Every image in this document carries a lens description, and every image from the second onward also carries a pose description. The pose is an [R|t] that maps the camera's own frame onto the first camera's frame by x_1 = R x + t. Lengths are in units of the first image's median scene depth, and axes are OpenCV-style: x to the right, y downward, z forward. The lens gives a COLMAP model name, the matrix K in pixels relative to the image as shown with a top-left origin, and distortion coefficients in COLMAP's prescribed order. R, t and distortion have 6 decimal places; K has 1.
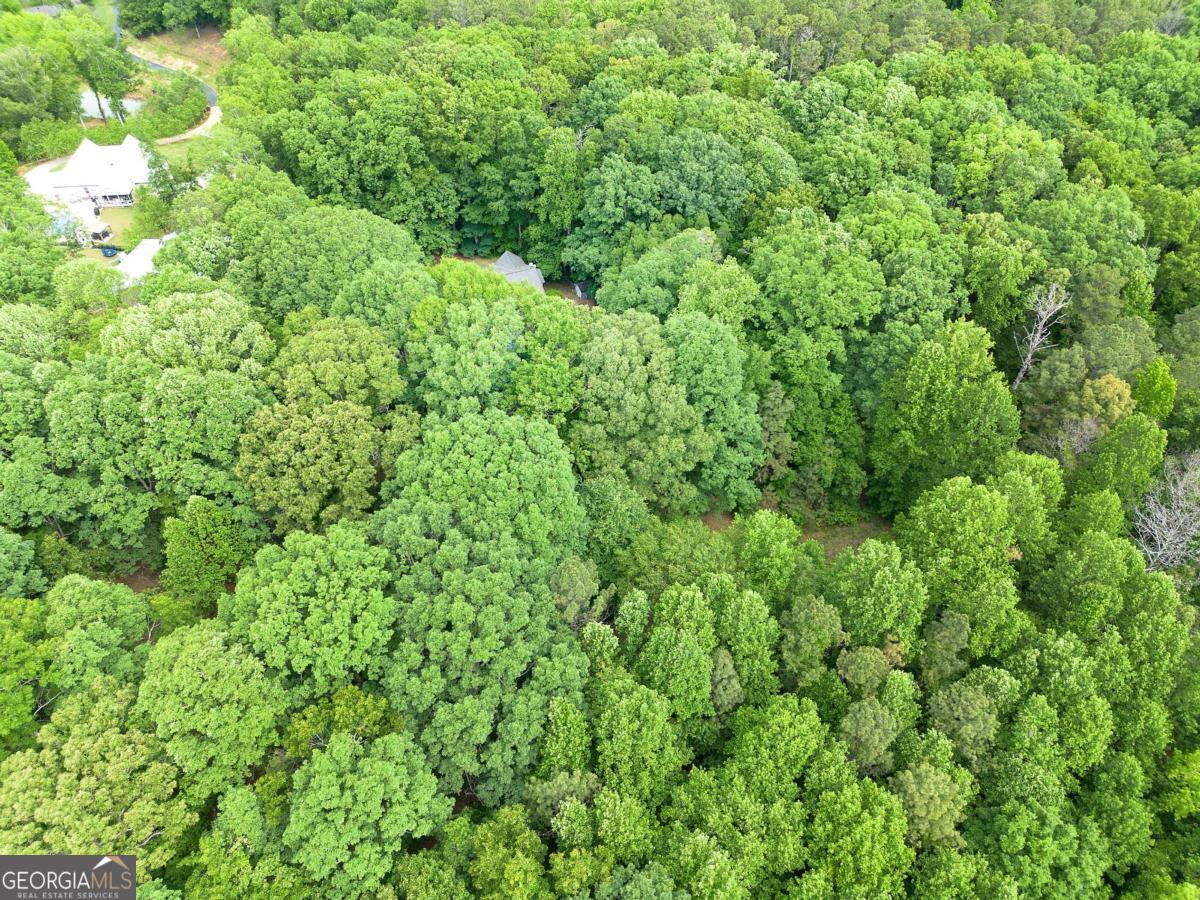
lens RADIAL K [[864.2, 0, 595.7], [0, 864.2, 453.7], [0, 0, 1]] dist [0.083646, -0.070342]
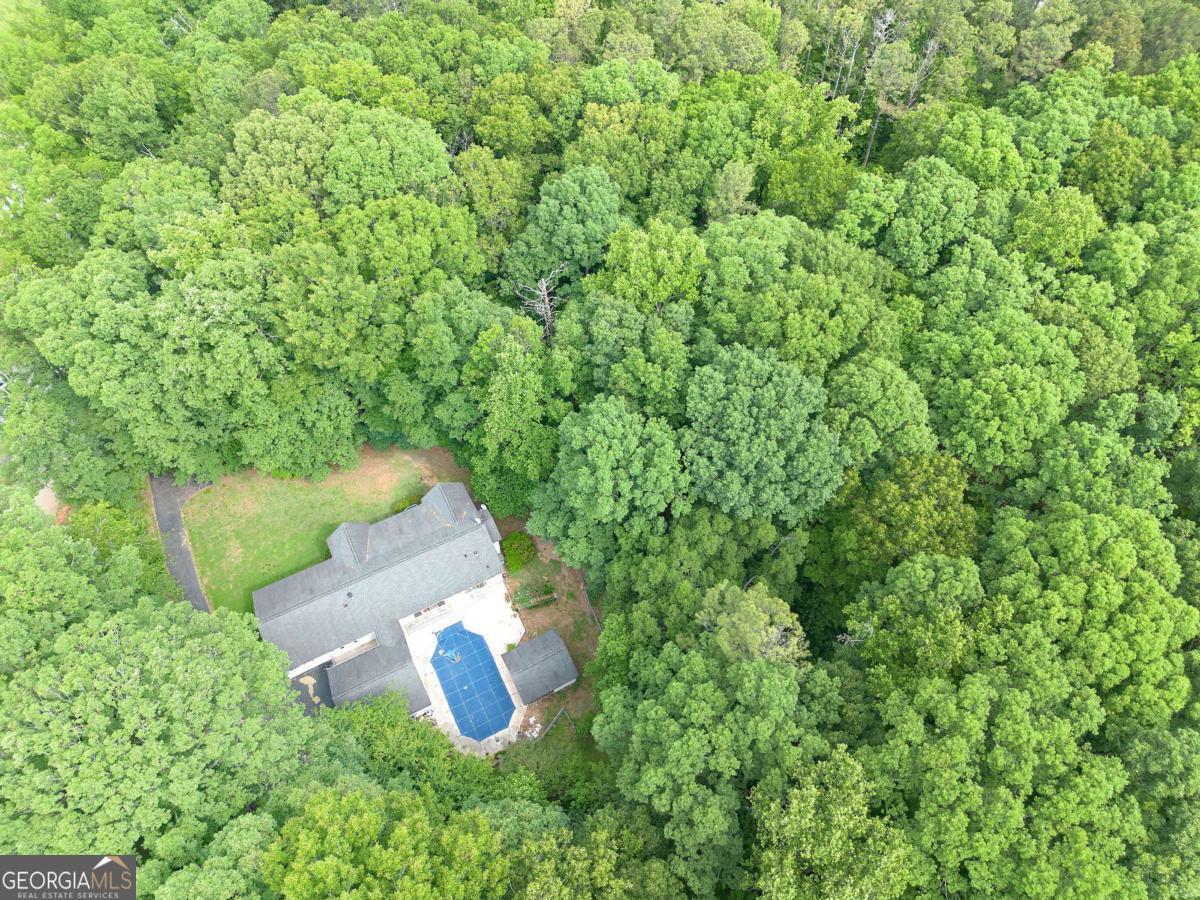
lens RADIAL K [[864.2, 0, 595.7], [0, 864.2, 453.7], [0, 0, 1]] dist [0.083646, -0.070342]
pose [[0.998601, -0.043757, 0.029677, -0.005205], [0.035493, 0.970828, 0.237134, -0.402675], [-0.039188, -0.235749, 0.971024, 0.385378]]
